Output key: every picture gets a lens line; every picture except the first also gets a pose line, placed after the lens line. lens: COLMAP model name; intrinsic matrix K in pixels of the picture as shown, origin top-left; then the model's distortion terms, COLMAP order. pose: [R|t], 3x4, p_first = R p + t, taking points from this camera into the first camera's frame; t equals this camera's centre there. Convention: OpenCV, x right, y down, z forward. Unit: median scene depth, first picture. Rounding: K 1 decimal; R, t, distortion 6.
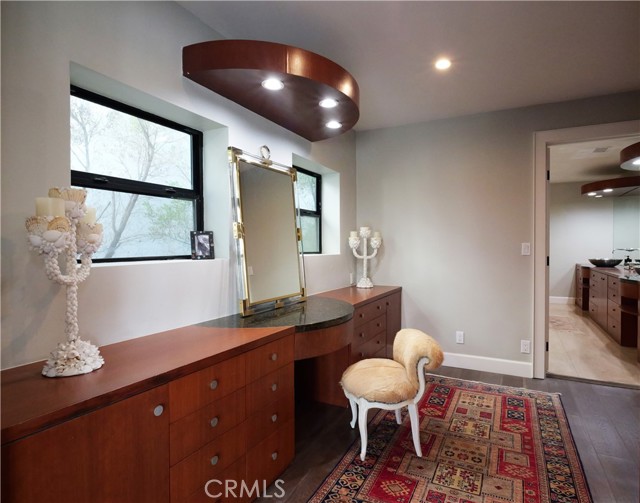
lens RADIAL K [[362.6, 0, 342.1], [0, 362.6, 250.6], [0, 0, 1]] dist [0.000561, 0.000176]
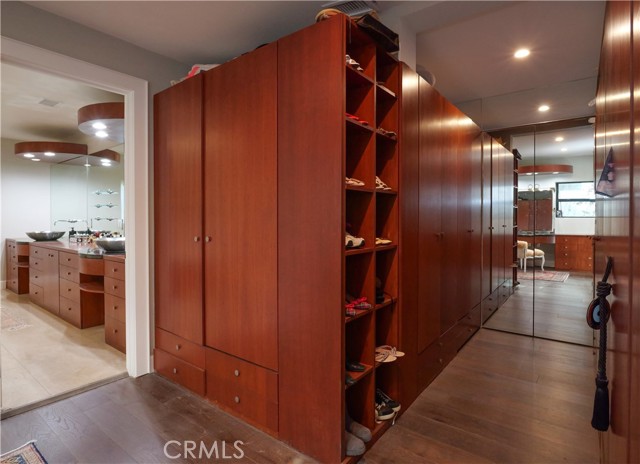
lens RADIAL K [[346.4, 0, 319.9], [0, 346.4, 224.0], [0, 0, 1]] dist [-0.005525, -0.001338]
pose [[0.221171, -0.017667, 0.975075, 0.053779], [0.011759, 0.999812, 0.015448, -0.000840], [-0.975164, 0.008049, 0.221337, 0.165423]]
